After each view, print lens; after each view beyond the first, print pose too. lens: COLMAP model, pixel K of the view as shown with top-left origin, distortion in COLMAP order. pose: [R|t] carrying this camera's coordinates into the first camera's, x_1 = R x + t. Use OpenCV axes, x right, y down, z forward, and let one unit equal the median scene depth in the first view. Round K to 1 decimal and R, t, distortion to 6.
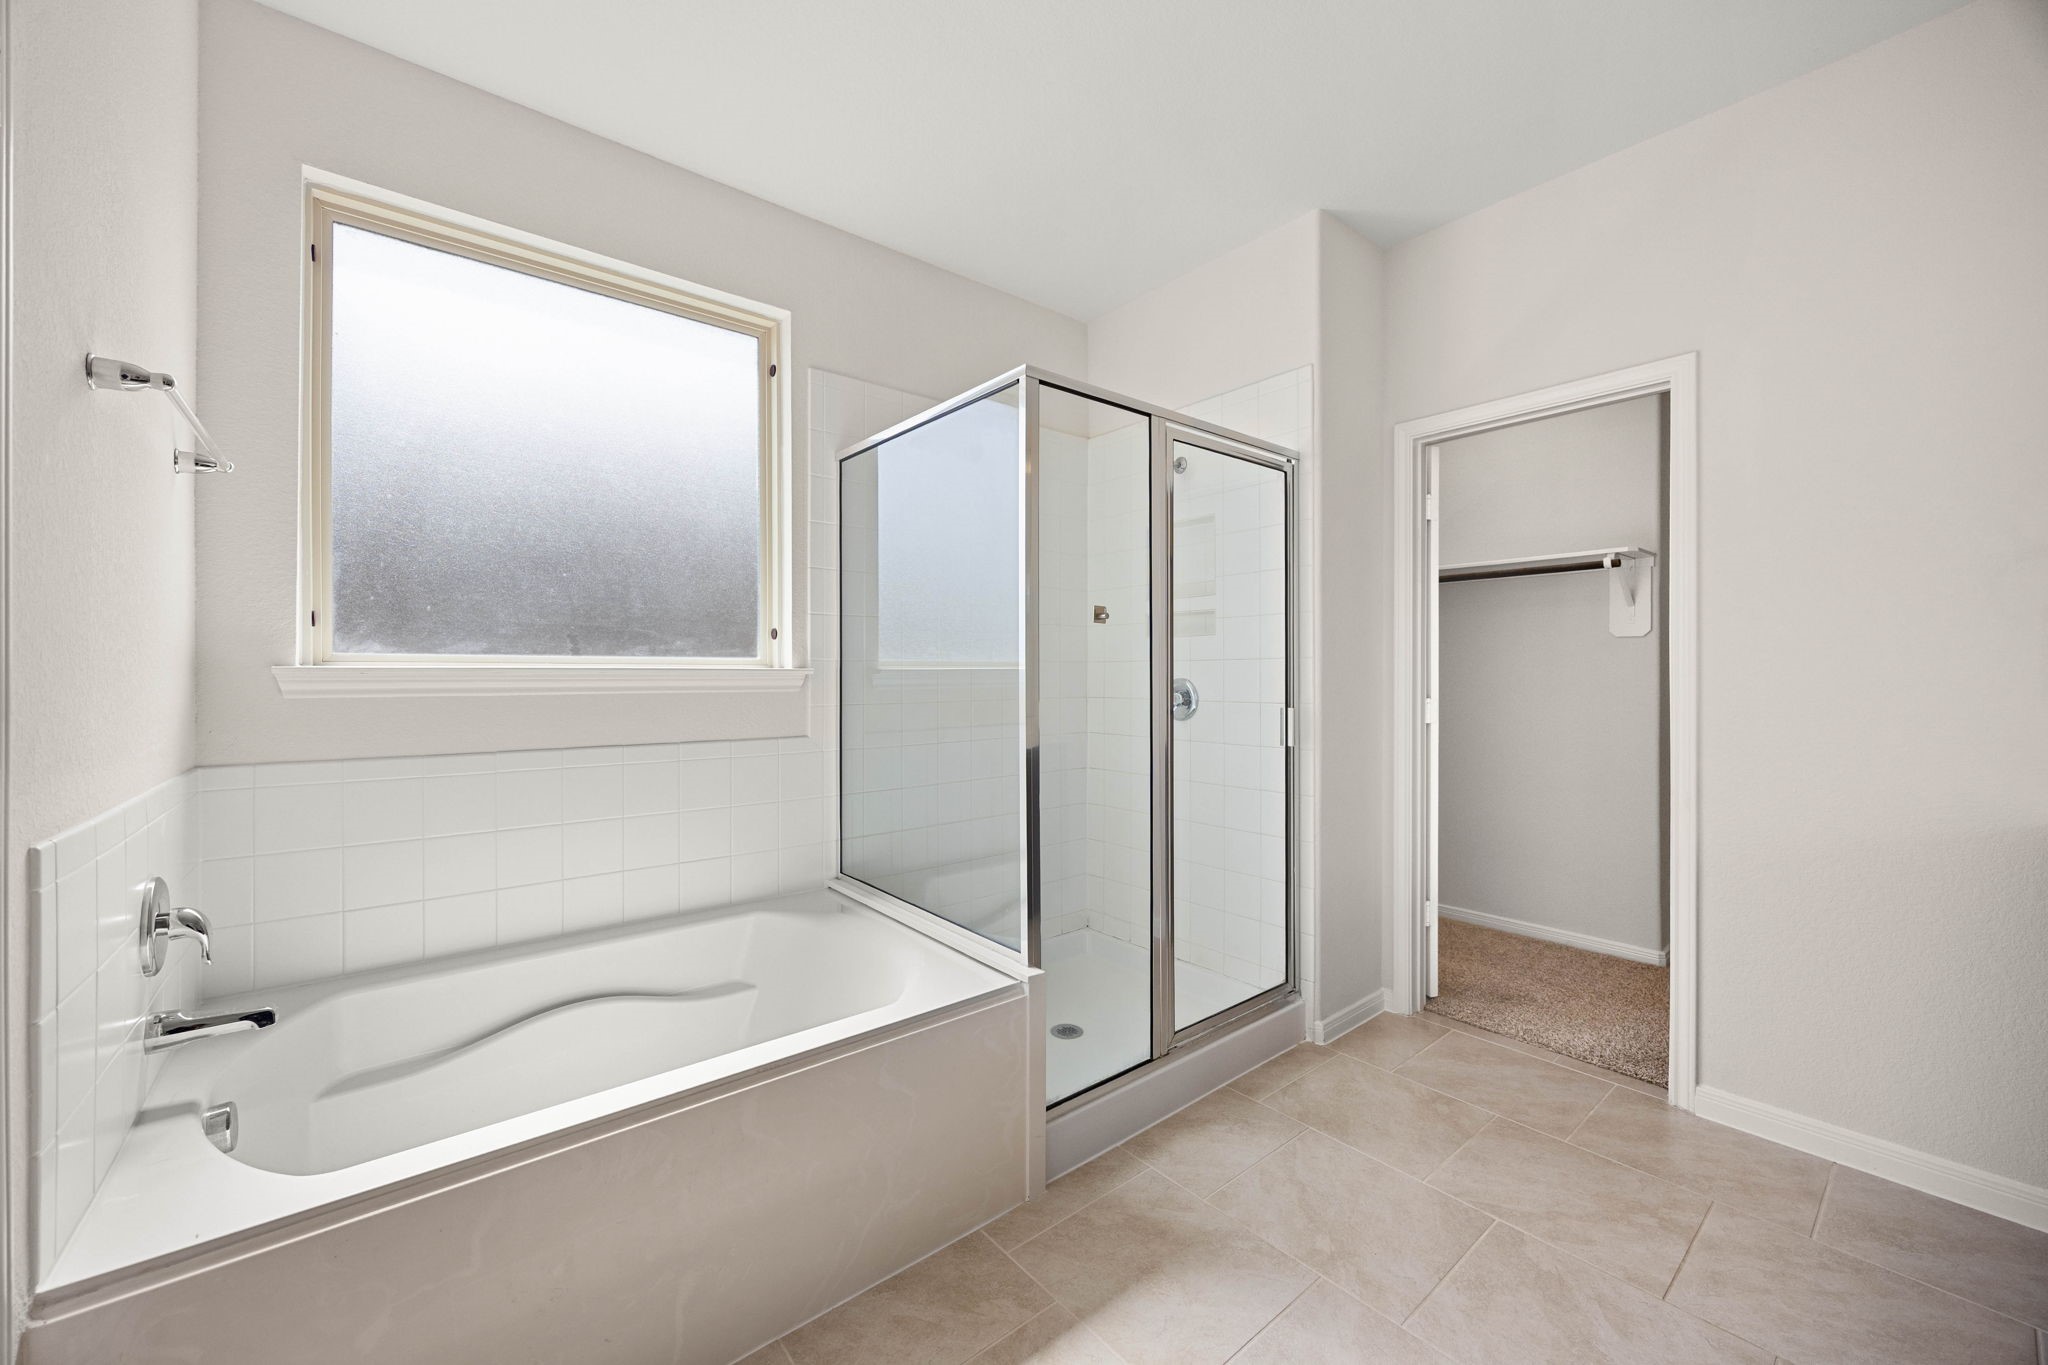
lens RADIAL K [[793.7, 0, 1024.0], [0, 793.7, 682.5], [0, 0, 1]] dist [-0.000931, -0.000149]
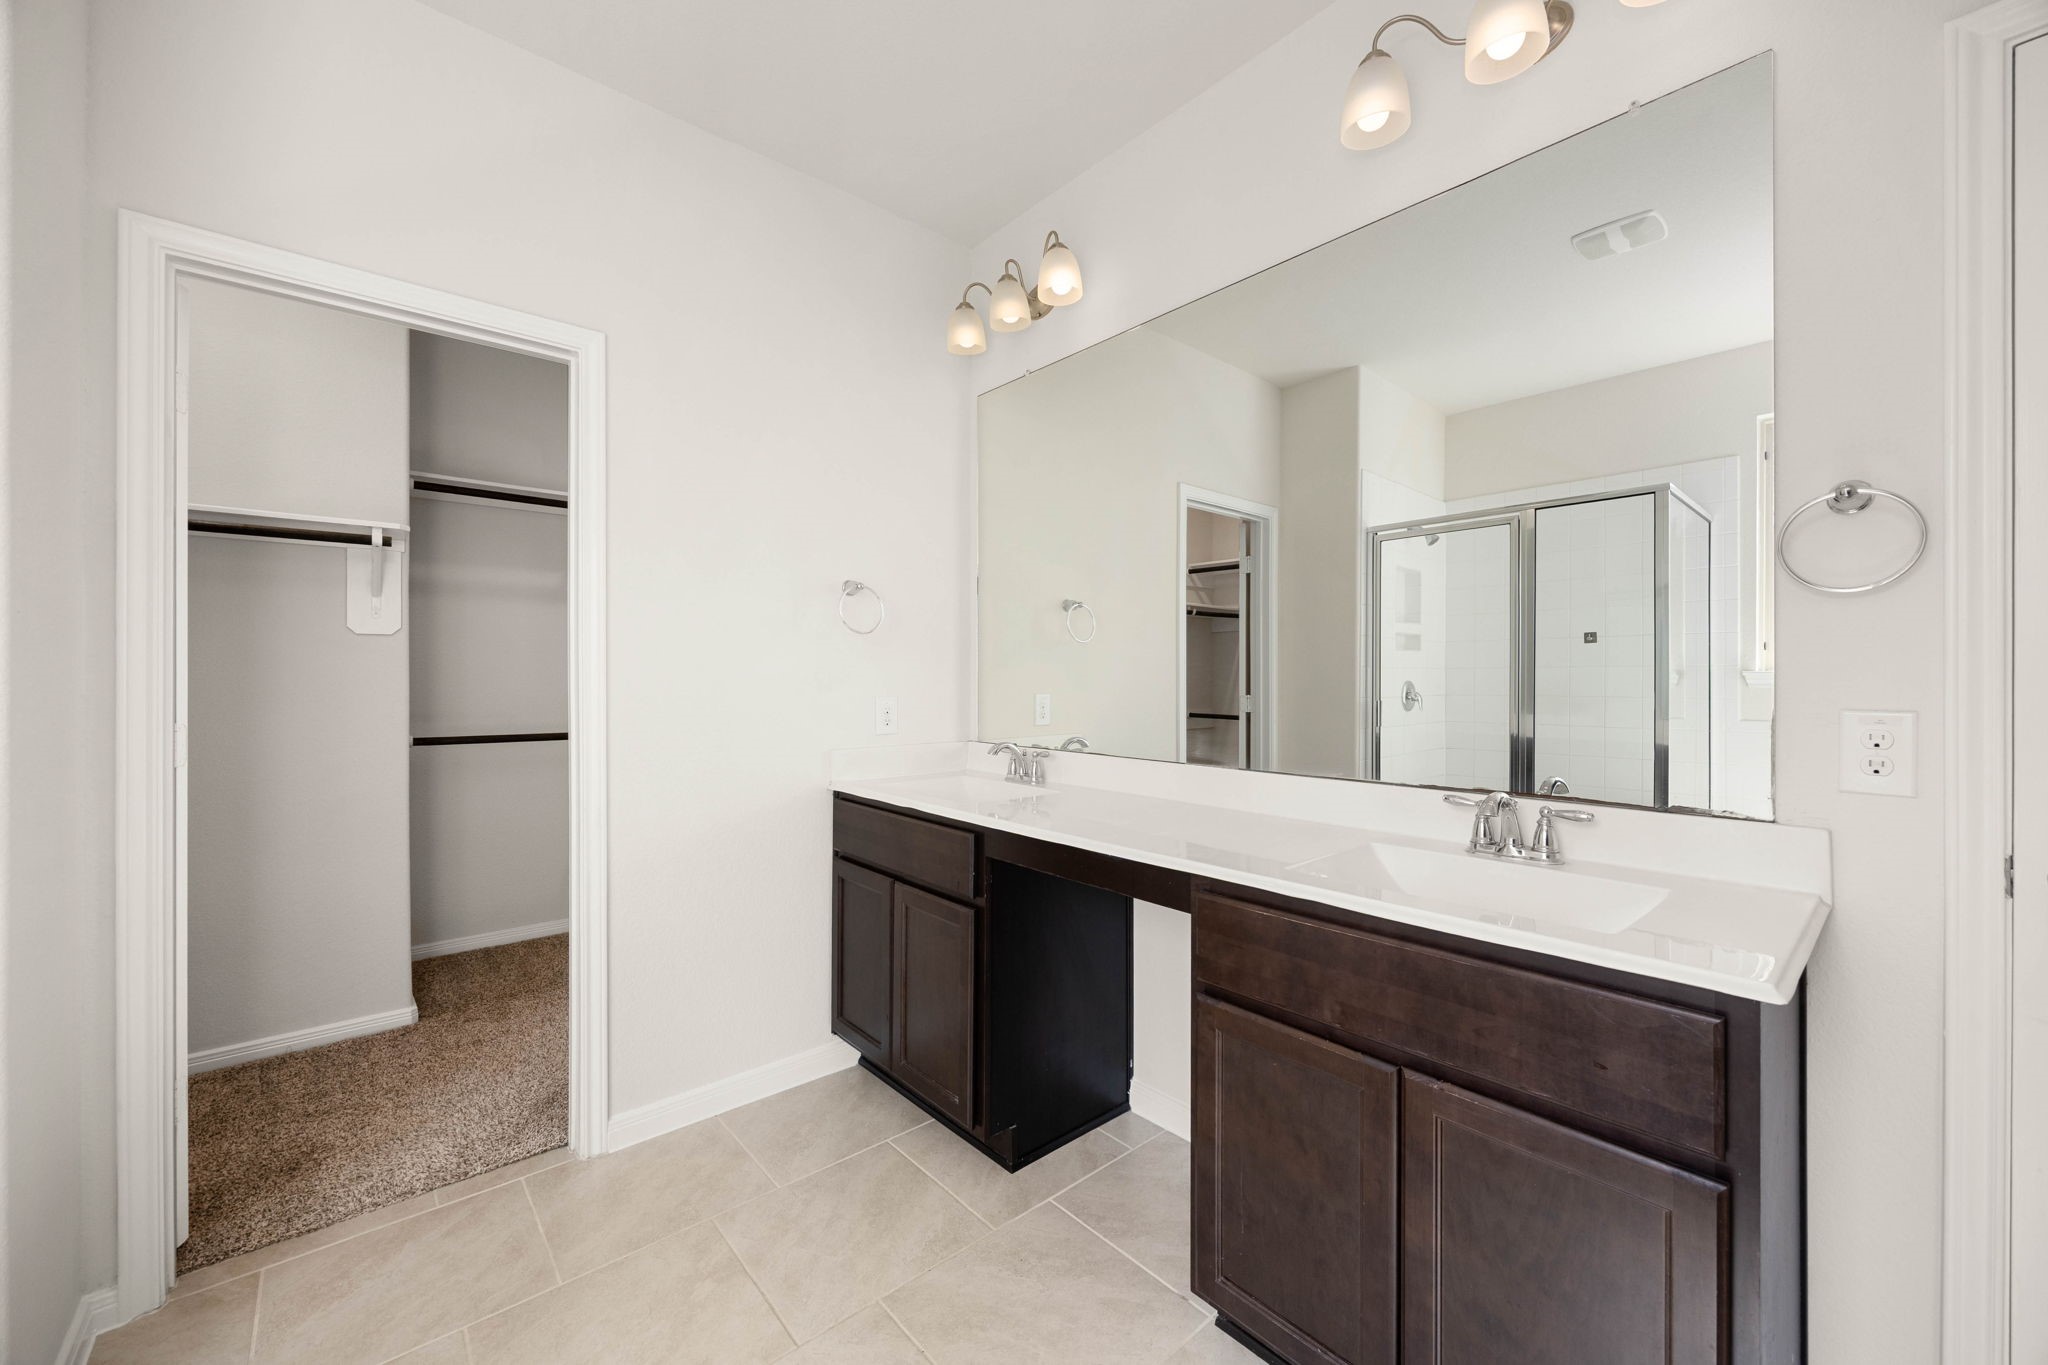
lens RADIAL K [[793.7, 0, 1024.0], [0, 793.7, 682.5], [0, 0, 1]] dist [-0.000931, -0.000149]
pose [[-0.034797, -0.006910, 0.999371, -0.087948], [0.010369, 0.999920, 0.007275, -0.009524], [-0.999341, 0.010616, -0.034722, 0.471684]]
